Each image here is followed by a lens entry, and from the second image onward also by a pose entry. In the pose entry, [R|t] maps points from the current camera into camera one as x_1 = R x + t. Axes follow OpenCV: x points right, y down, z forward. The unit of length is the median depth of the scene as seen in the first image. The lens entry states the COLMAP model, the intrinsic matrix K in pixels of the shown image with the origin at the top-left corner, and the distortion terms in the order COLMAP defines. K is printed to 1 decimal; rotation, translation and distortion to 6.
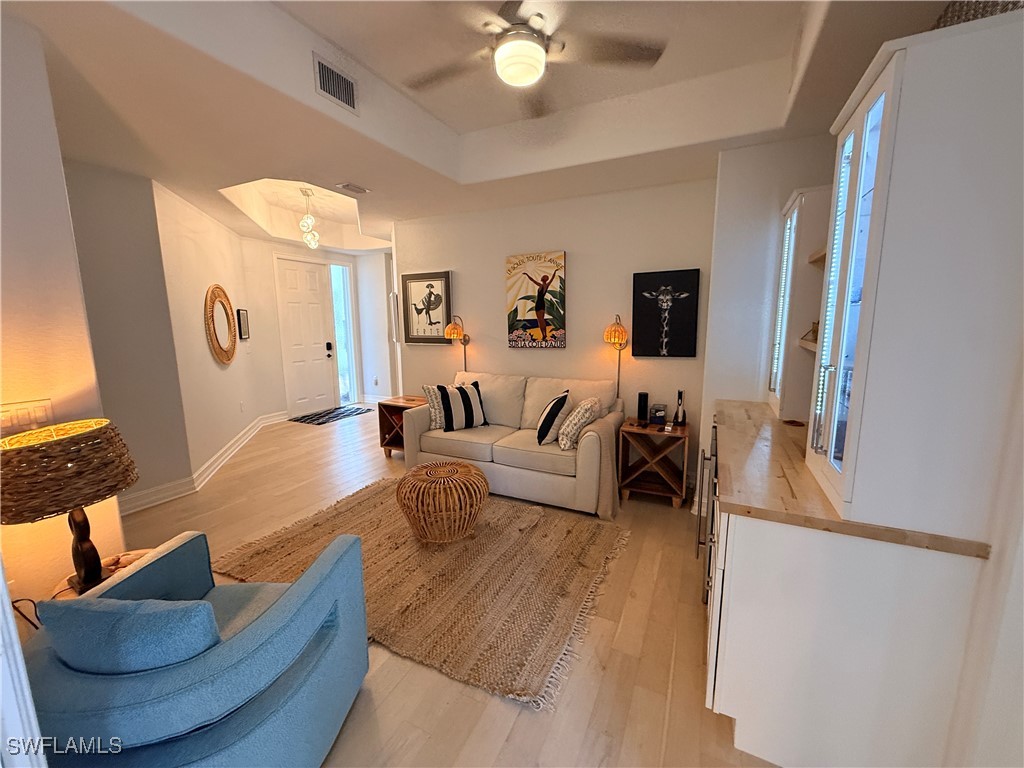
lens RADIAL K [[407.0, 0, 509.6], [0, 407.0, 383.6], [0, 0, 1]] dist [-0.000479, -0.001194]
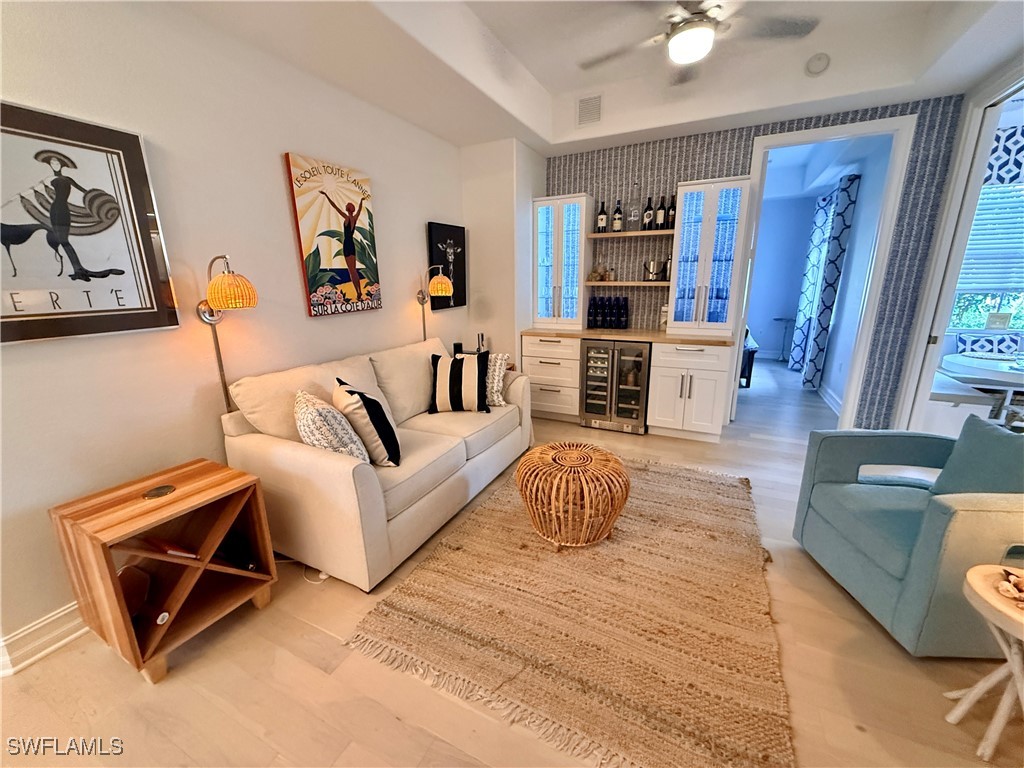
lens RADIAL K [[407.0, 0, 509.8], [0, 407.0, 383.5], [0, 0, 1]] dist [-0.000479, -0.001194]
pose [[0.005186, -0.236673, 0.971576, -0.632061], [0.181531, 0.955668, 0.231829, -0.085662], [-0.983372, 0.175169, 0.047919, 0.745007]]
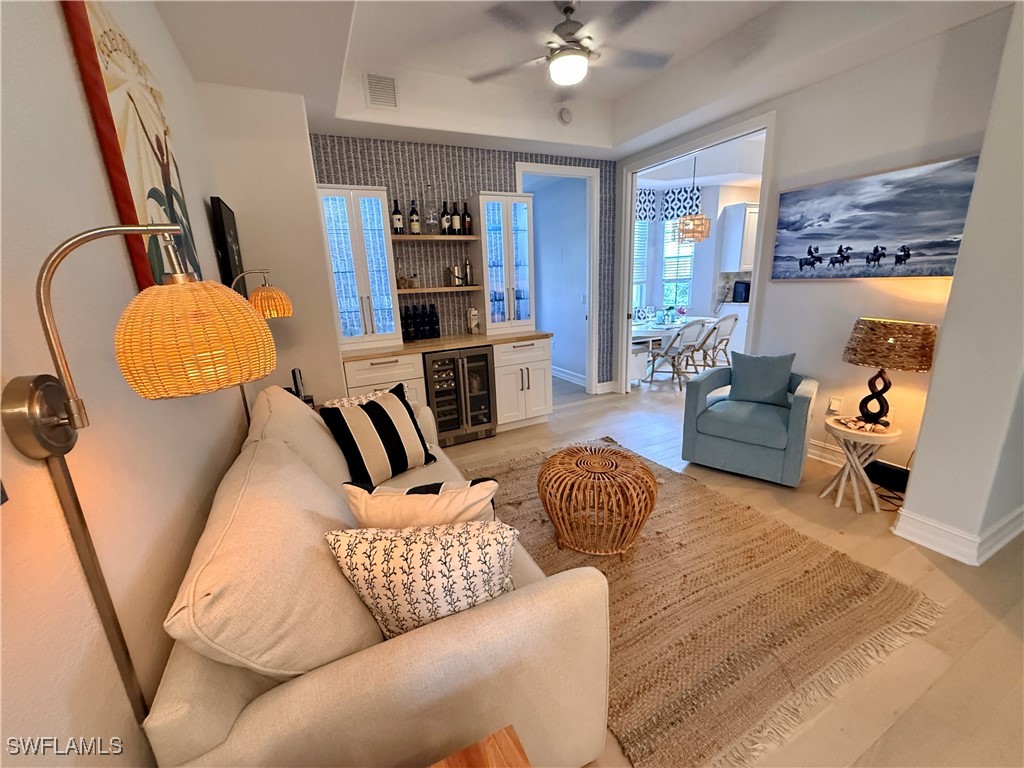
lens RADIAL K [[407.0, 0, 500.6], [0, 407.0, 385.0], [0, 0, 1]] dist [-0.000479, -0.001194]
pose [[-0.784191, -0.112588, 0.610220, -0.334876], [0.157349, 0.915179, 0.371063, -0.159584], [-0.600238, 0.387002, -0.699960, 1.118328]]
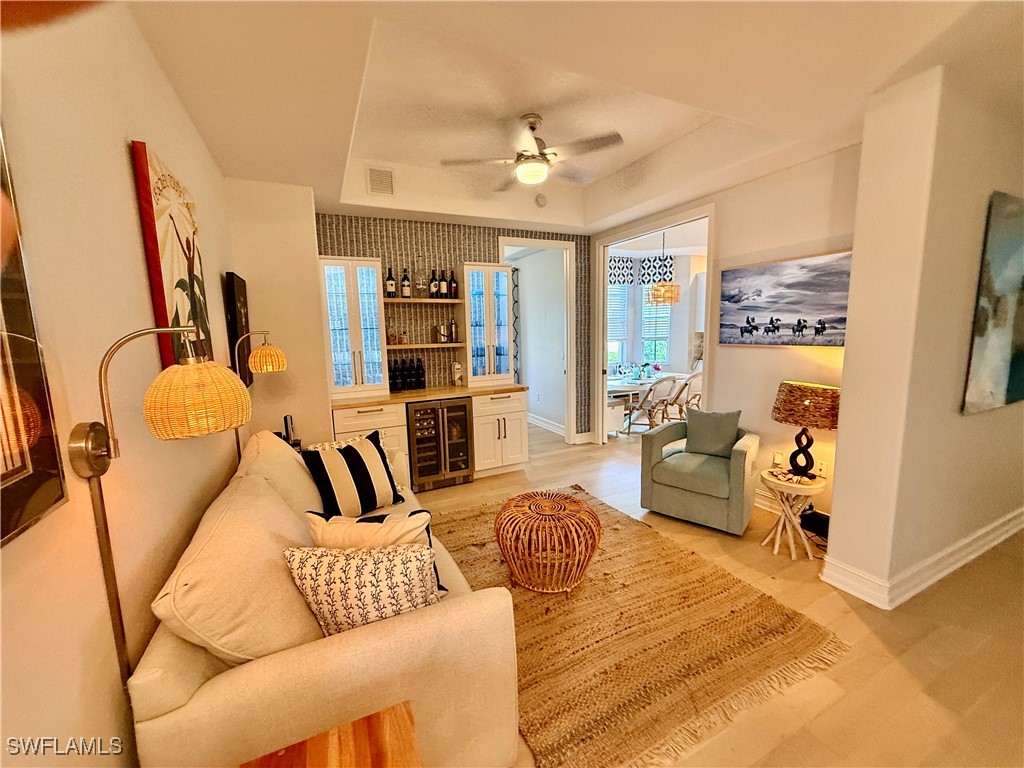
lens RADIAL K [[407.0, 0, 502.2], [0, 407.0, 383.8], [0, 0, 1]] dist [-0.000479, -0.001194]
pose [[-0.779123, -0.054091, 0.624533, -0.430438], [0.139660, 0.956253, 0.257051, -0.181274], [-0.611115, 0.287497, -0.737485, 1.135628]]
